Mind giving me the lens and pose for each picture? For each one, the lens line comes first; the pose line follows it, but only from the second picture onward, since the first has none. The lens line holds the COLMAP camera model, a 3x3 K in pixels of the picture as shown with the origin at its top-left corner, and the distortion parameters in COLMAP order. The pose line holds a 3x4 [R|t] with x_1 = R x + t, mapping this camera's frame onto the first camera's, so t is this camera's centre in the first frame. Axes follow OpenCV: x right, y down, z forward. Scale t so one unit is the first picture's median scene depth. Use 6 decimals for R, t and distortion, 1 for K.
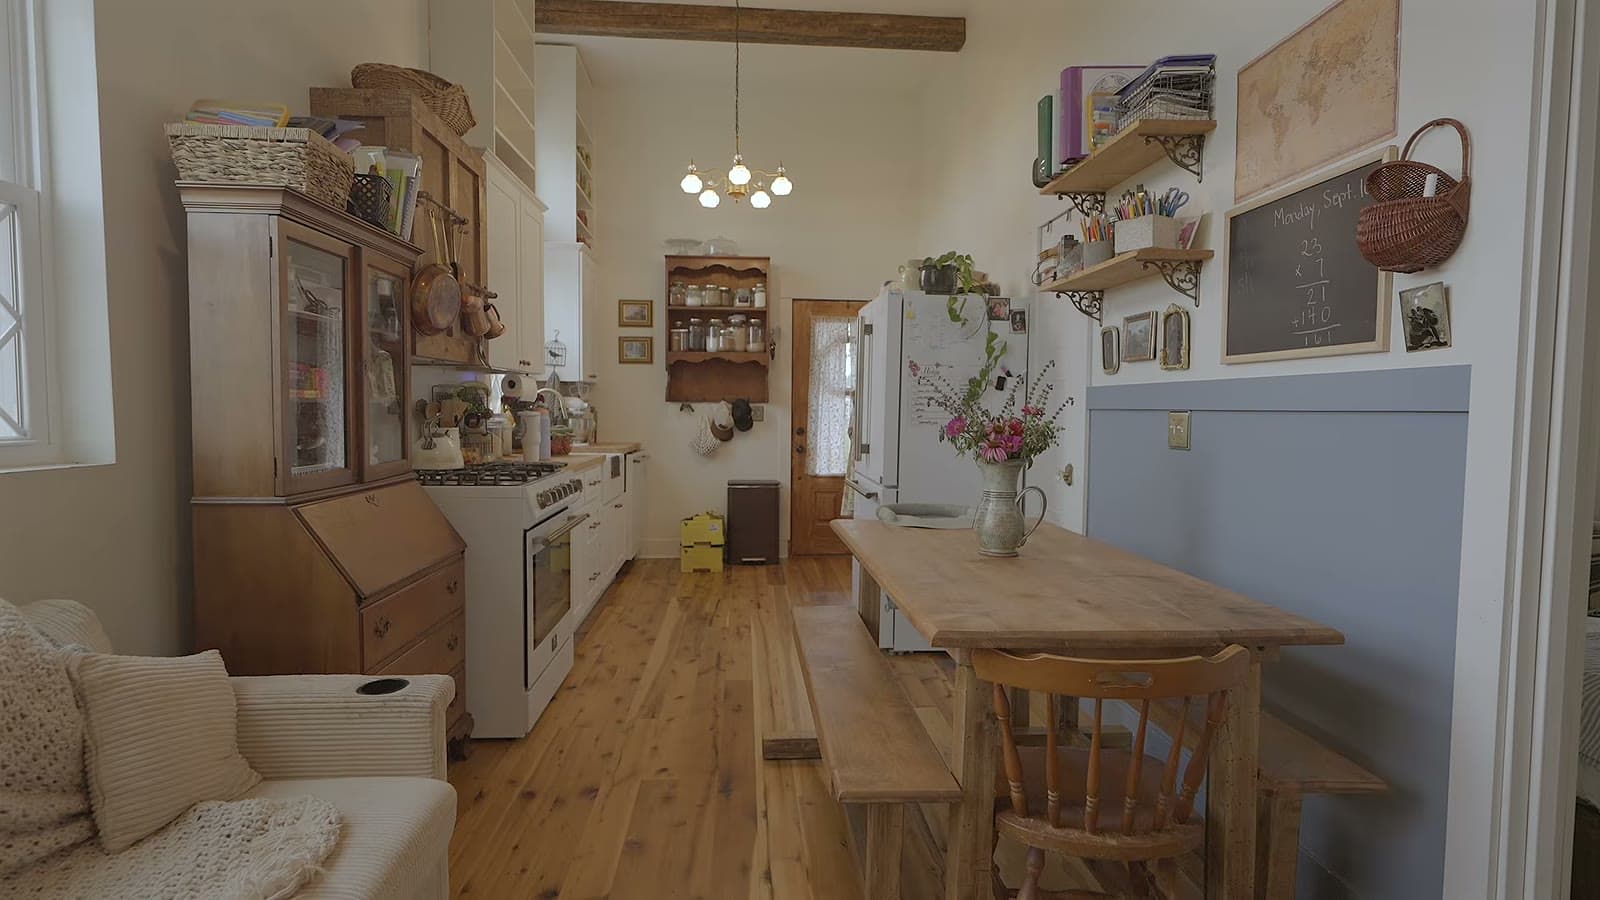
lens RADIAL K [[796.0, 0, 806.5], [0, 796.0, 448.4], [0, 0, 1]] dist [-0.000968, 0.001615]
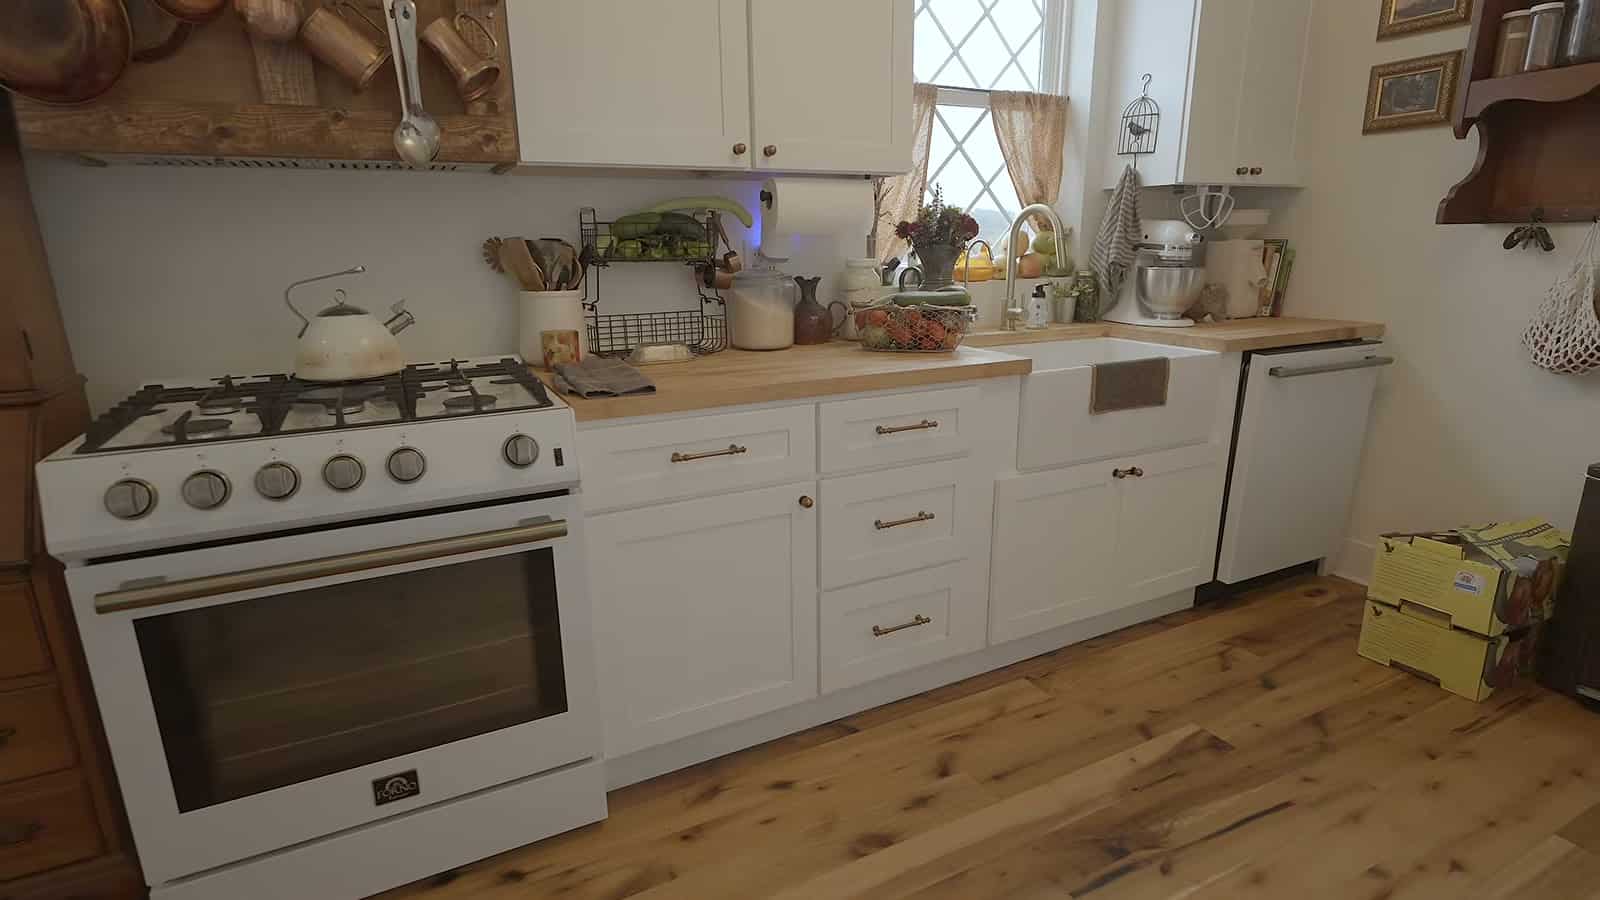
lens RADIAL K [[796.0, 0, 800.9], [0, 796.0, 456.9], [0, 0, 1]] dist [-0.000968, 0.001615]
pose [[0.388554, 0.229213, -0.892461, 0.079236], [-0.034290, 0.971491, 0.234582, -0.031770], [0.920787, -0.060545, 0.385337, 0.614961]]
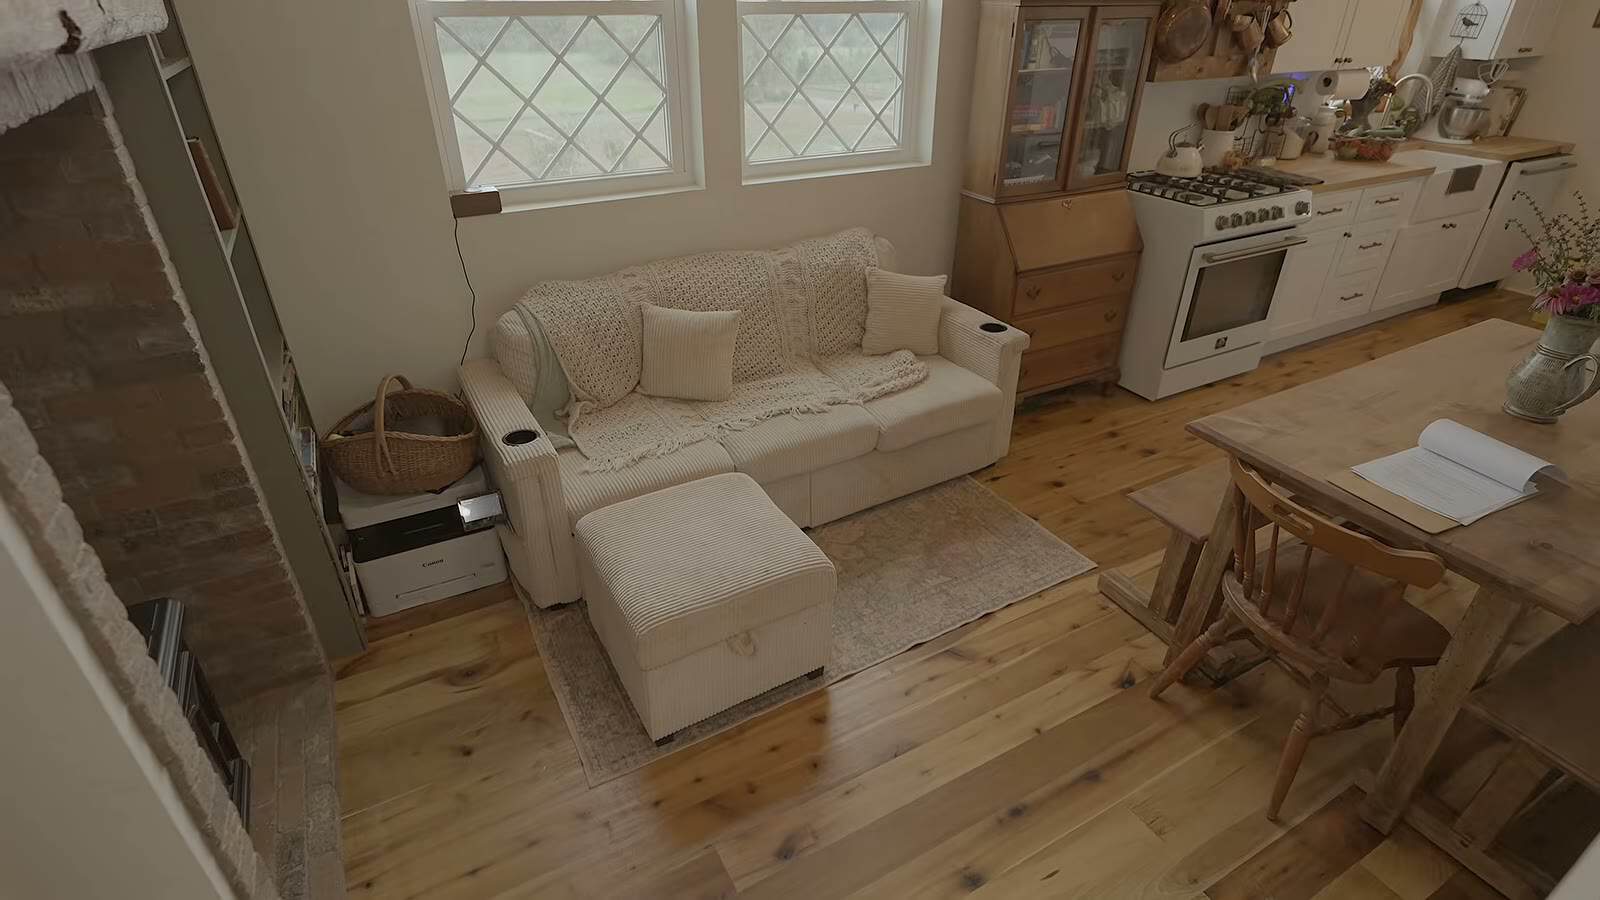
lens RADIAL K [[796.0, 0, 805.7], [0, 796.0, 453.9], [0, 0, 1]] dist [-0.000968, 0.001615]
pose [[0.424215, 0.453579, -0.783778, 0.248741], [-0.051469, 0.876194, 0.479203, -0.086439], [0.904098, -0.162945, 0.395040, -0.033728]]
